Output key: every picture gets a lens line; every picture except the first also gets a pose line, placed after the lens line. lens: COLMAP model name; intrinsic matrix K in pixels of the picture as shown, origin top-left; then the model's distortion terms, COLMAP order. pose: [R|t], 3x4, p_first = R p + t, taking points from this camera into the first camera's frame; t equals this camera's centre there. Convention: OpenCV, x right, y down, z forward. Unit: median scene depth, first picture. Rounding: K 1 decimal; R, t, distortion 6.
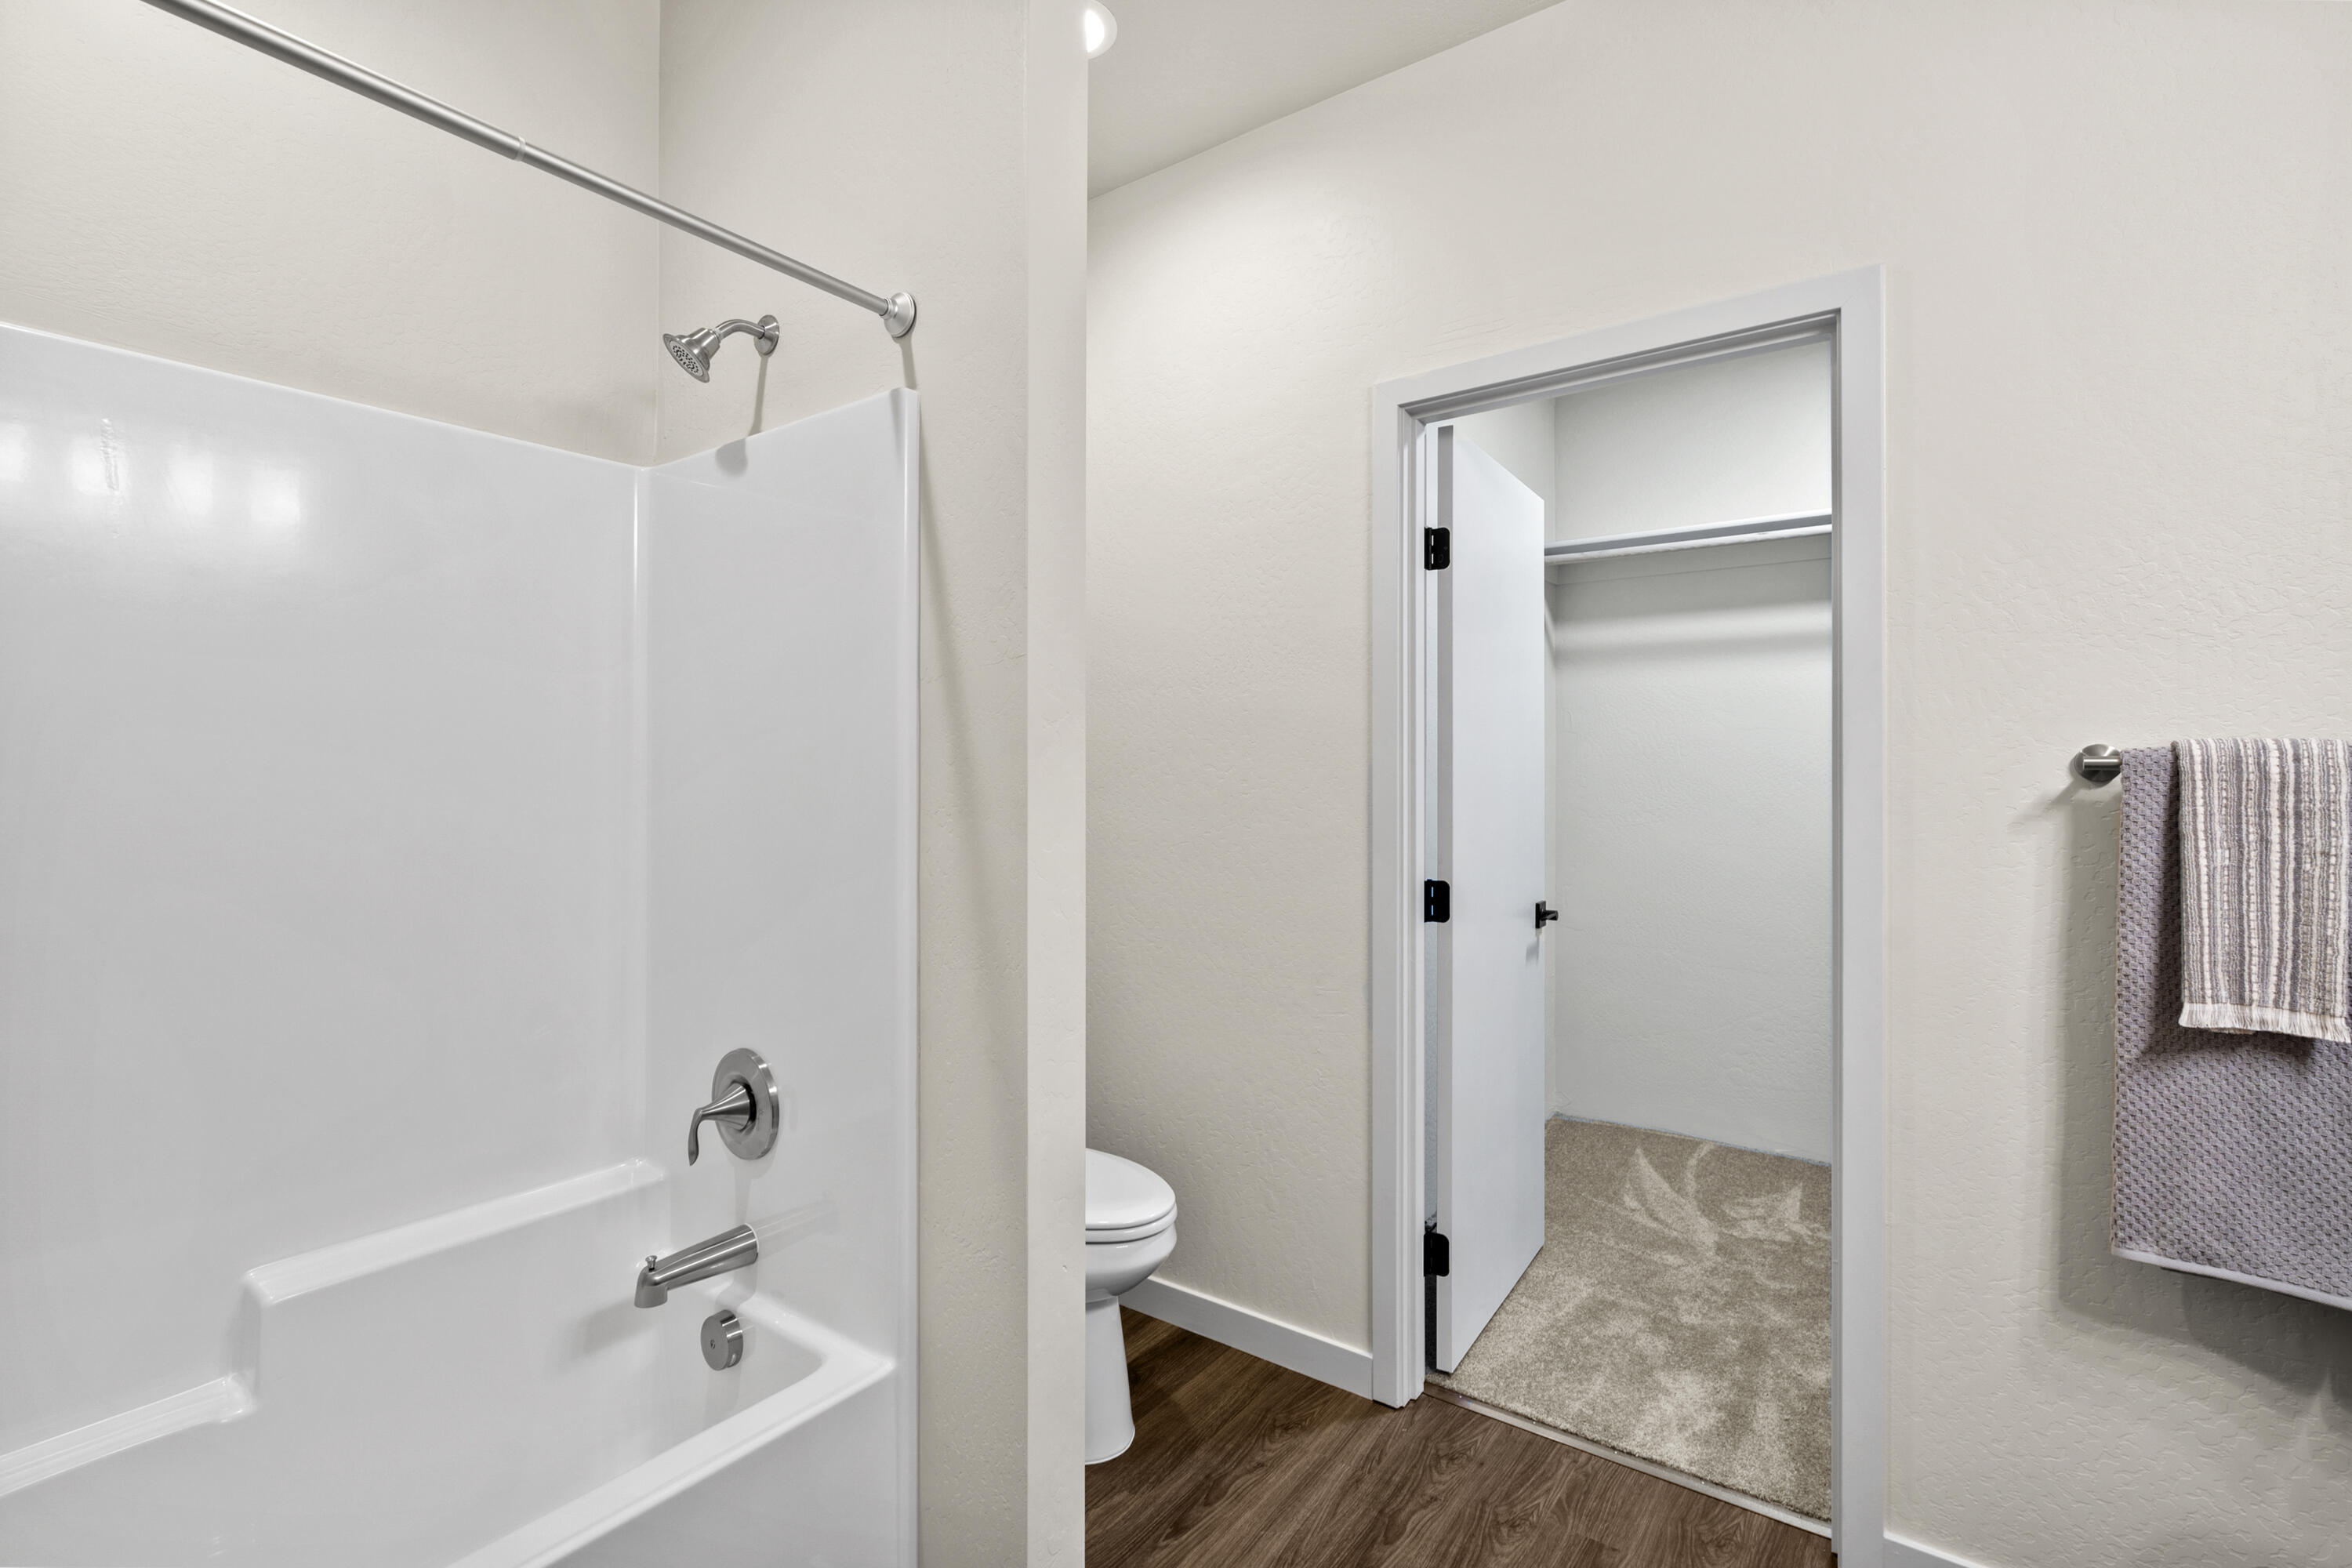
lens RADIAL K [[1070.2, 0, 1176.1], [0, 1070.2, 751.6], [0, 0, 1]] dist [-0.004730, 0.002557]
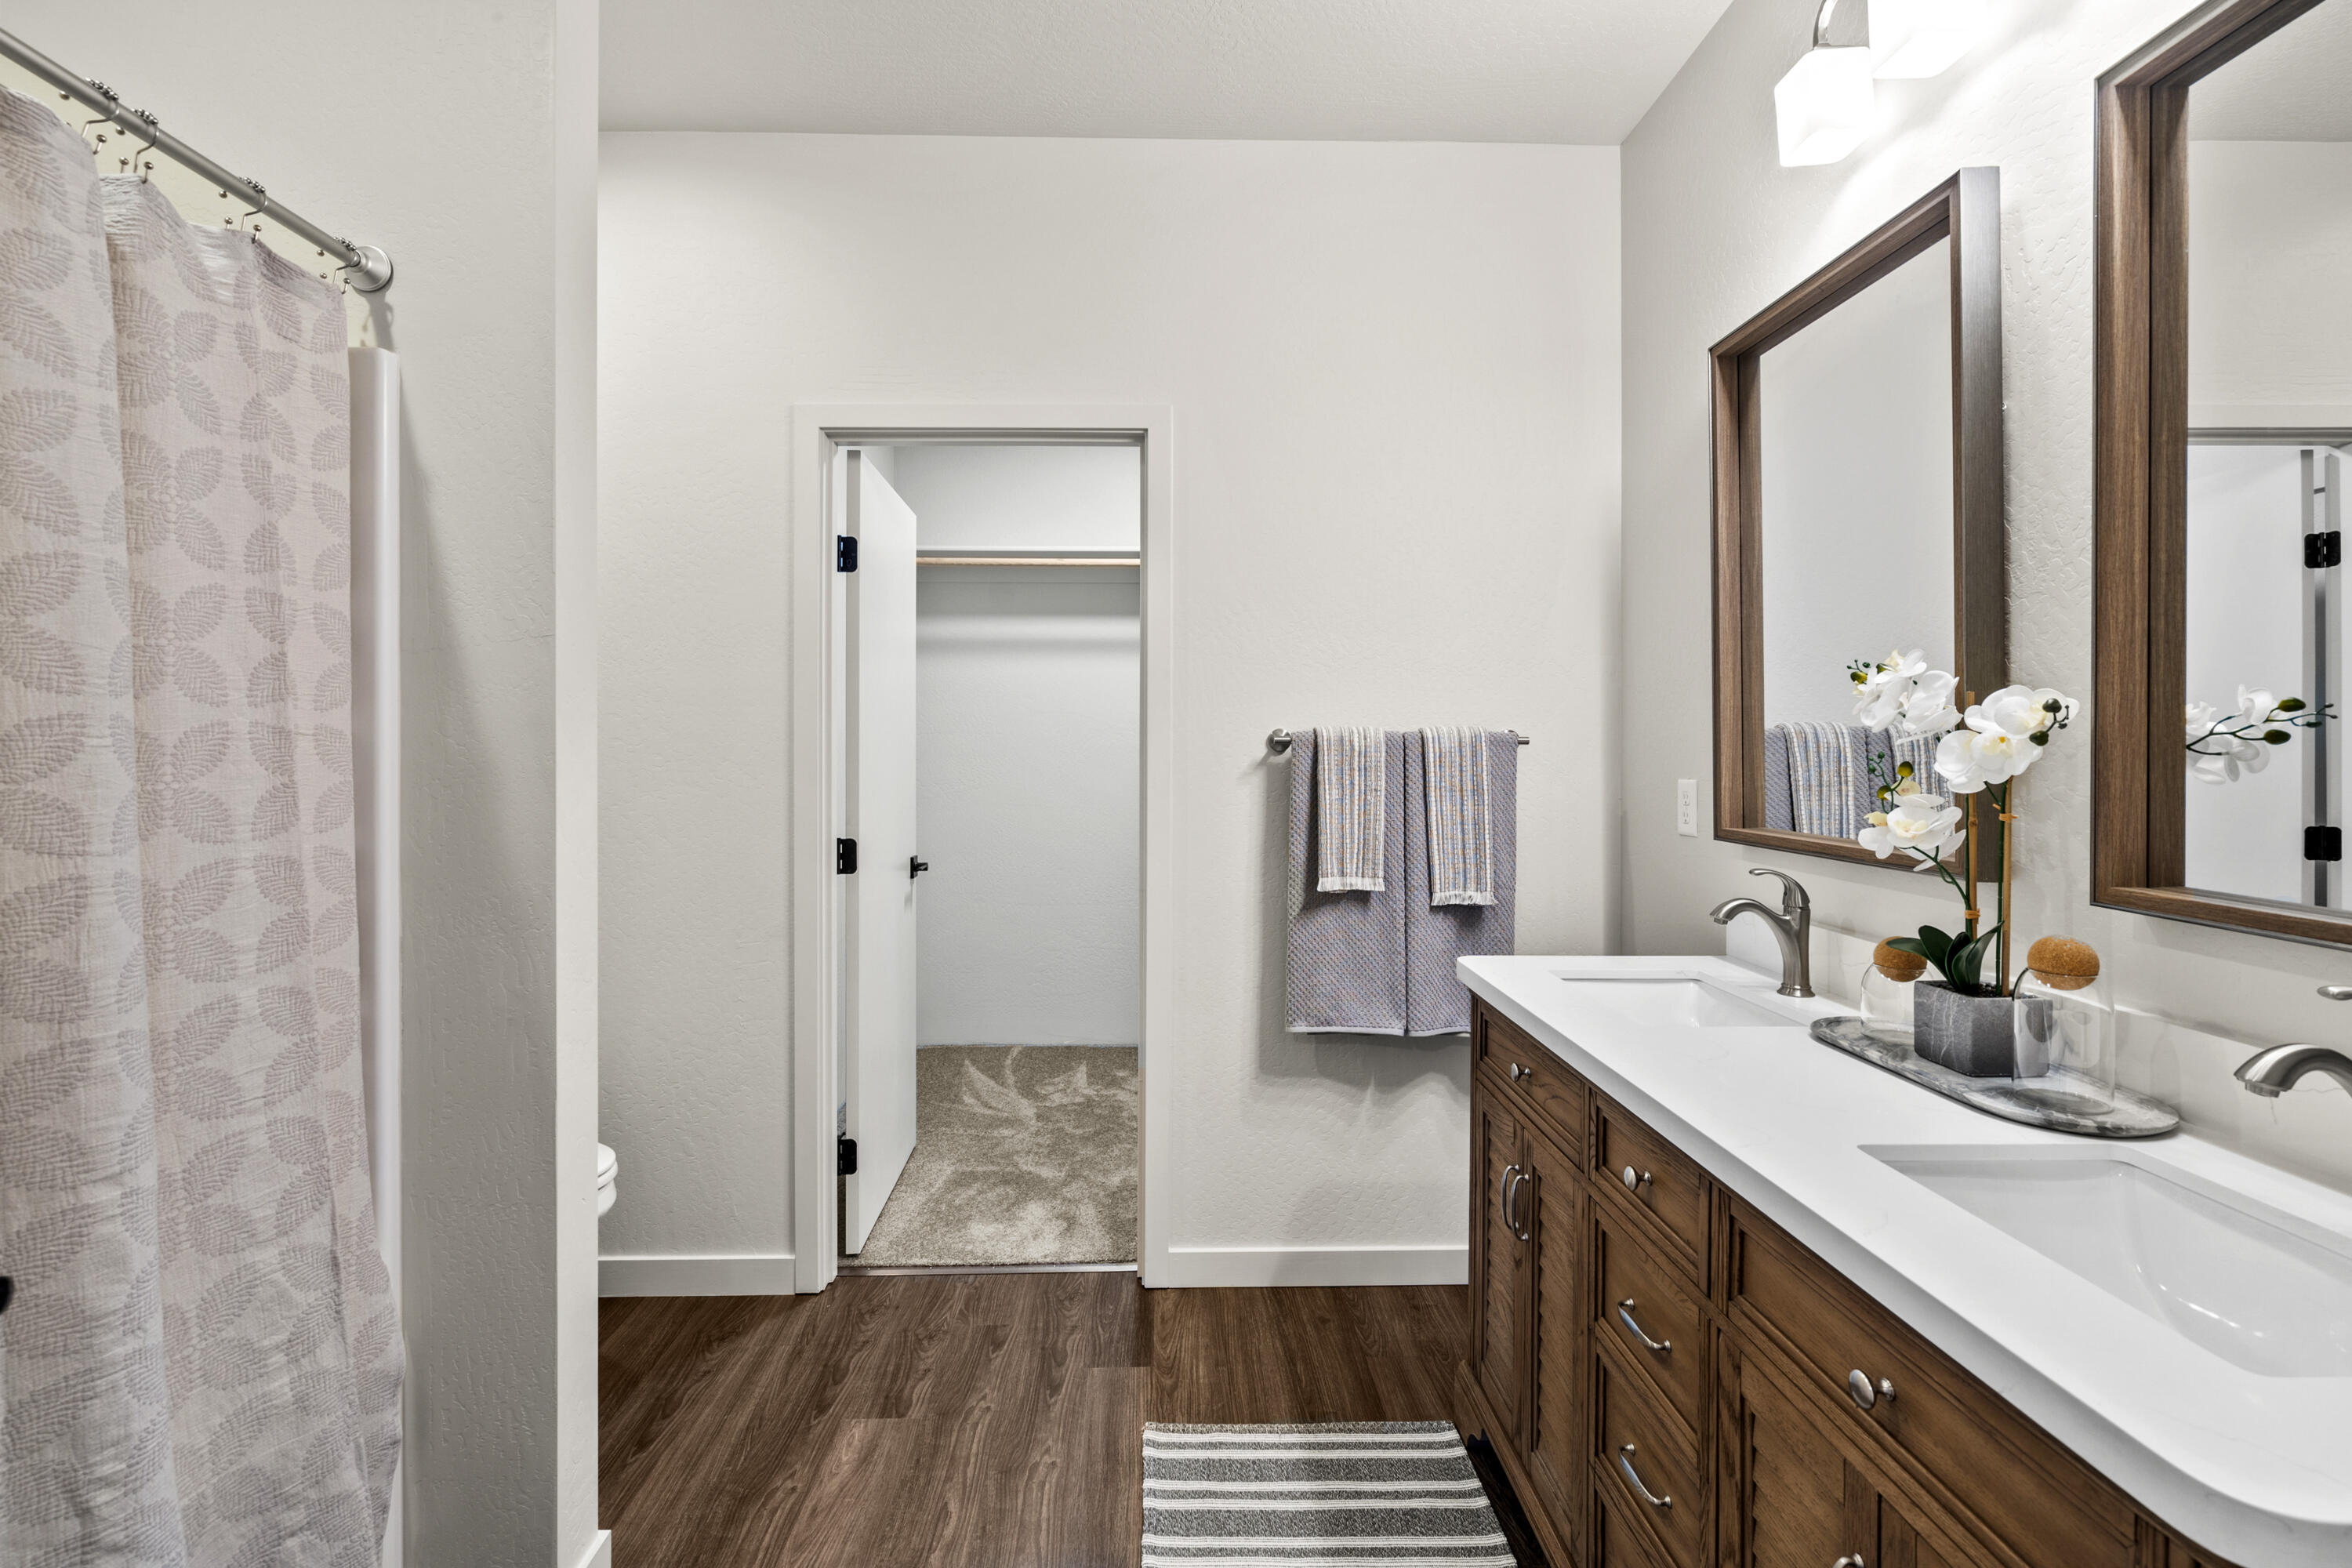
lens RADIAL K [[1070.2, 0, 1165.9], [0, 1070.2, 734.6], [0, 0, 1]] dist [-0.004730, 0.002557]
pose [[0.795018, 0.007334, 0.606542, -0.205082], [-0.010371, 0.999945, 0.001503, 0.000969], [-0.606497, -0.007486, 0.795050, -0.151781]]
